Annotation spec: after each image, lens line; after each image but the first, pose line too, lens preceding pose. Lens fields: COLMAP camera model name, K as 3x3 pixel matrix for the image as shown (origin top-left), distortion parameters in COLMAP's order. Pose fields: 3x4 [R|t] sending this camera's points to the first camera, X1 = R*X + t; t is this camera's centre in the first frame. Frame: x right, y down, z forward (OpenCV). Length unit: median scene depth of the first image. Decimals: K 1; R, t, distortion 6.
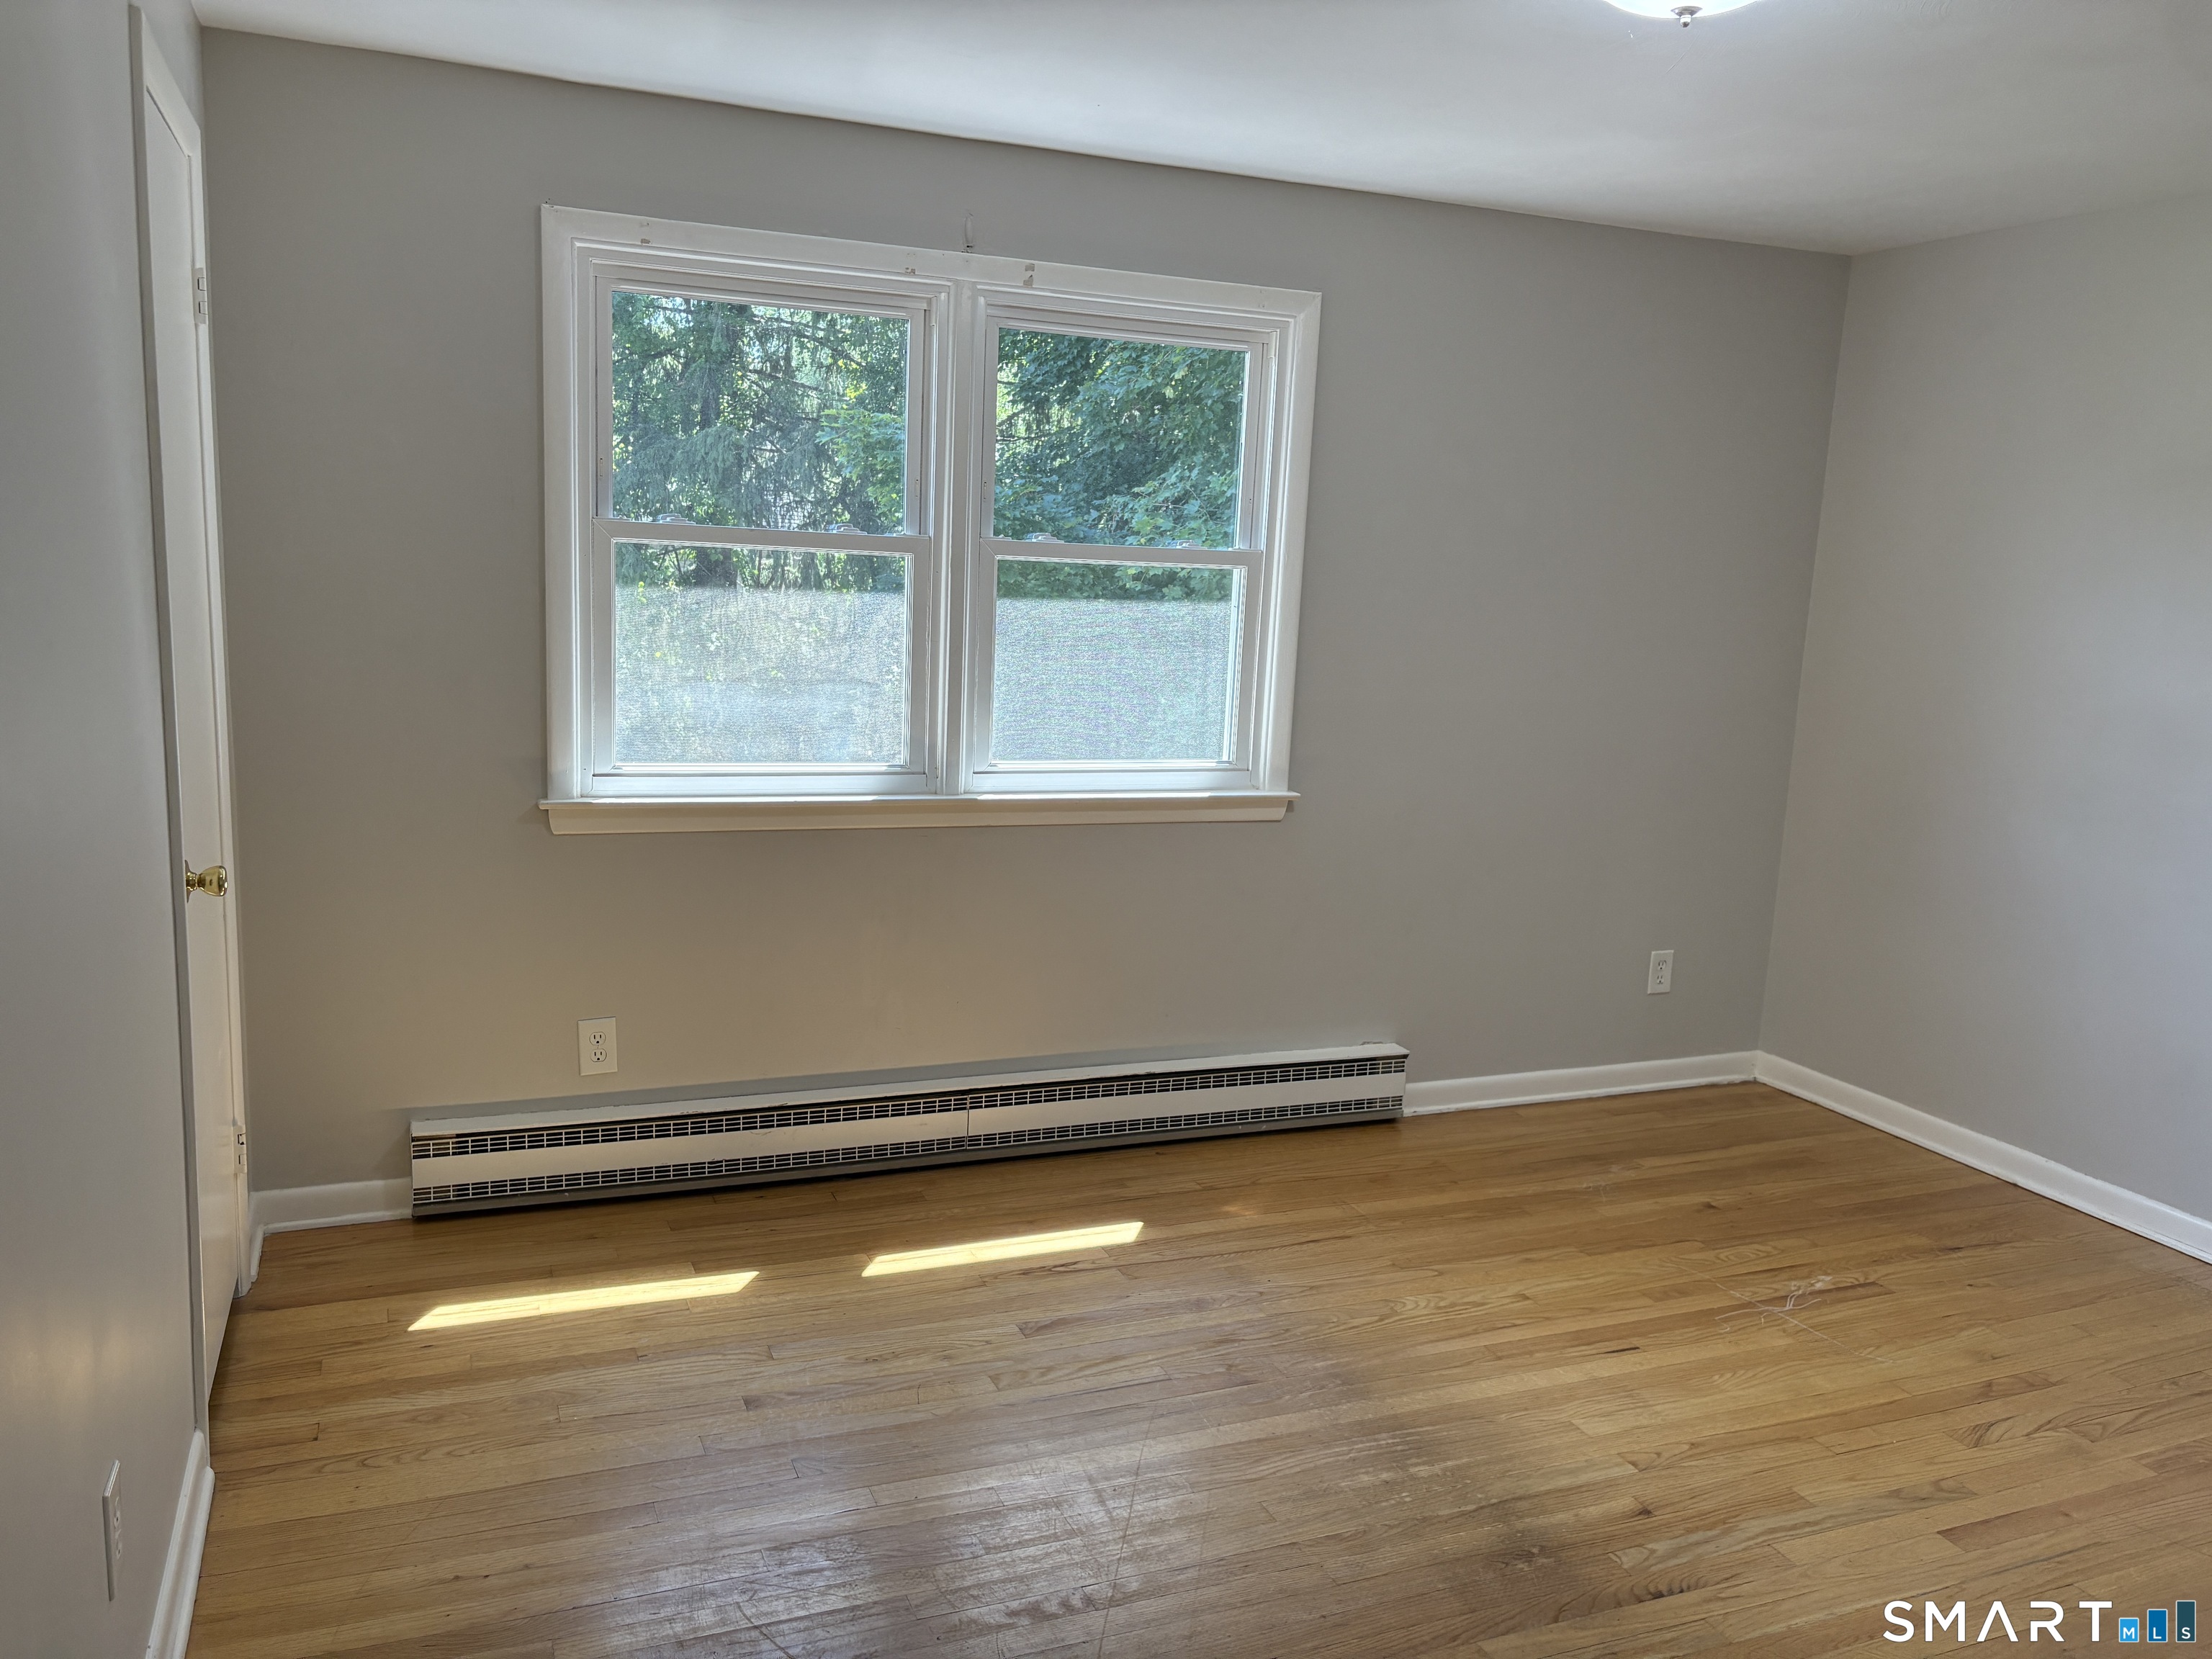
lens RADIAL K [[1673.1, 0, 1100.3], [0, 1673.1, 825.6], [0, 0, 1]] dist [-0.002108, 0.000897]
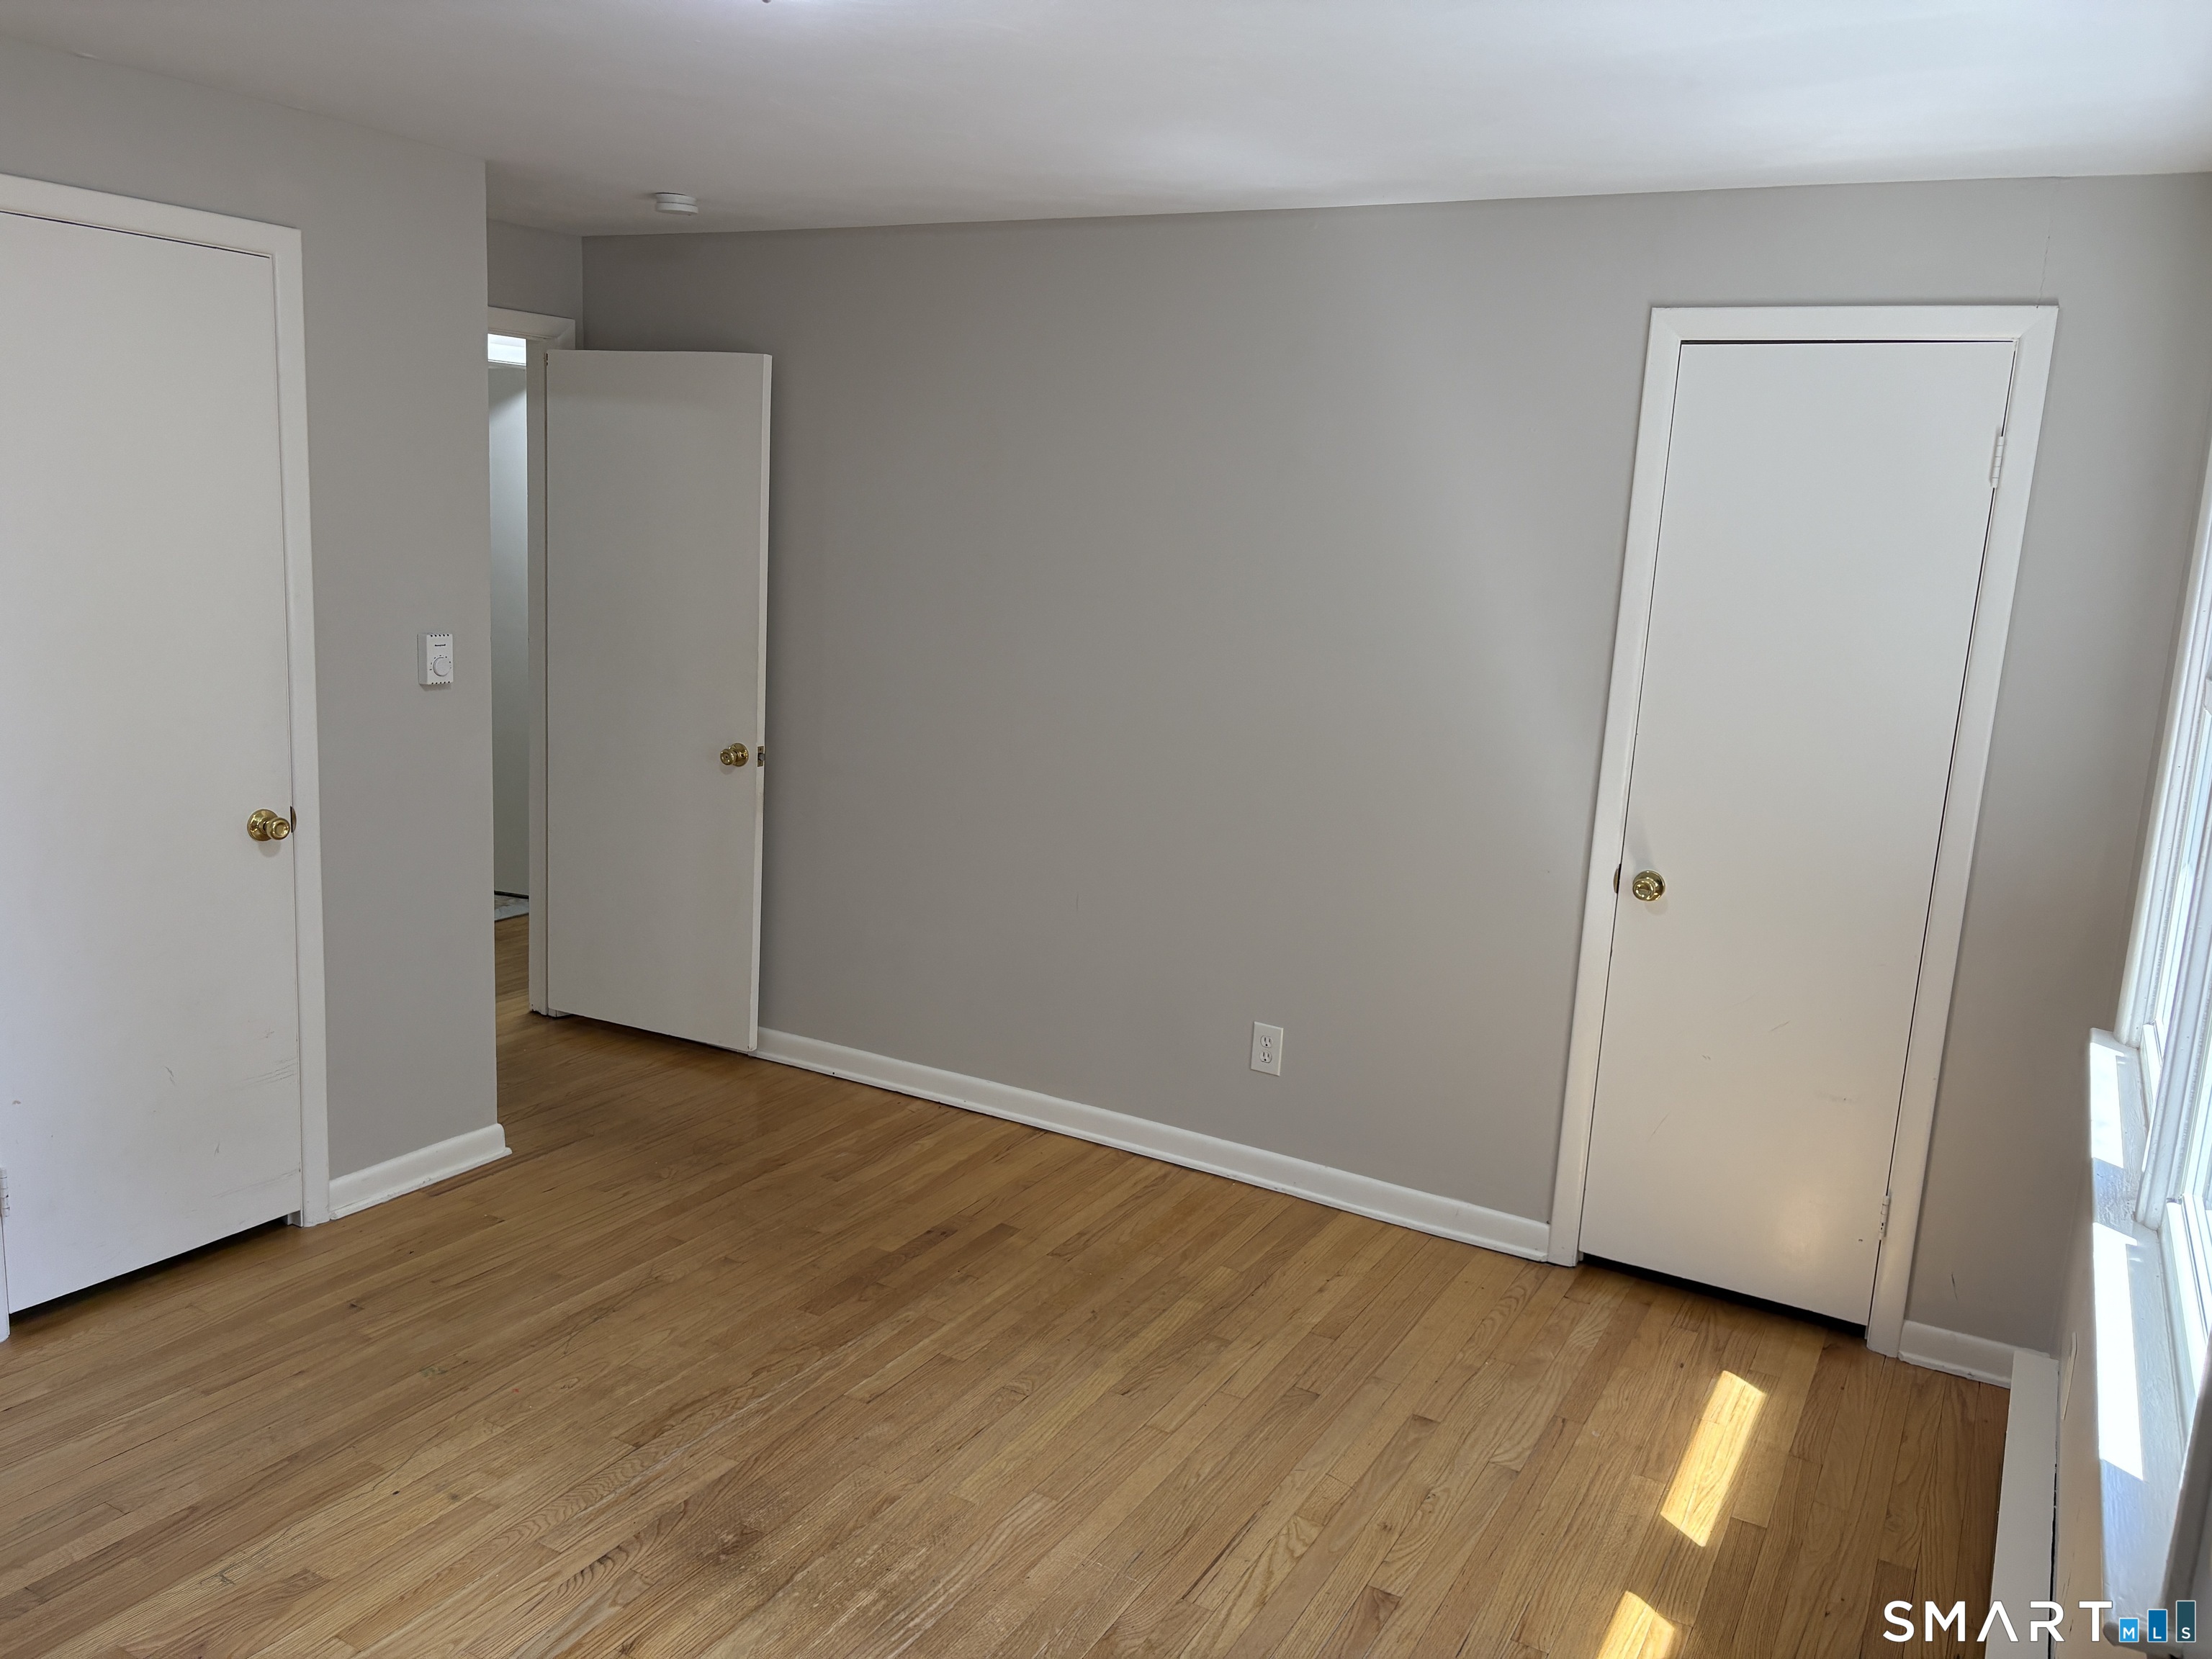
lens RADIAL K [[1673.1, 0, 1106.1], [0, 1673.1, 829.5], [0, 0, 1]] dist [-0.002108, 0.000897]
pose [[-0.783768, 0.027308, -0.620453, 0.661298], [-0.181868, 0.945145, 0.271339, -0.296805], [0.593828, 0.325508, -0.735808, 1.649180]]
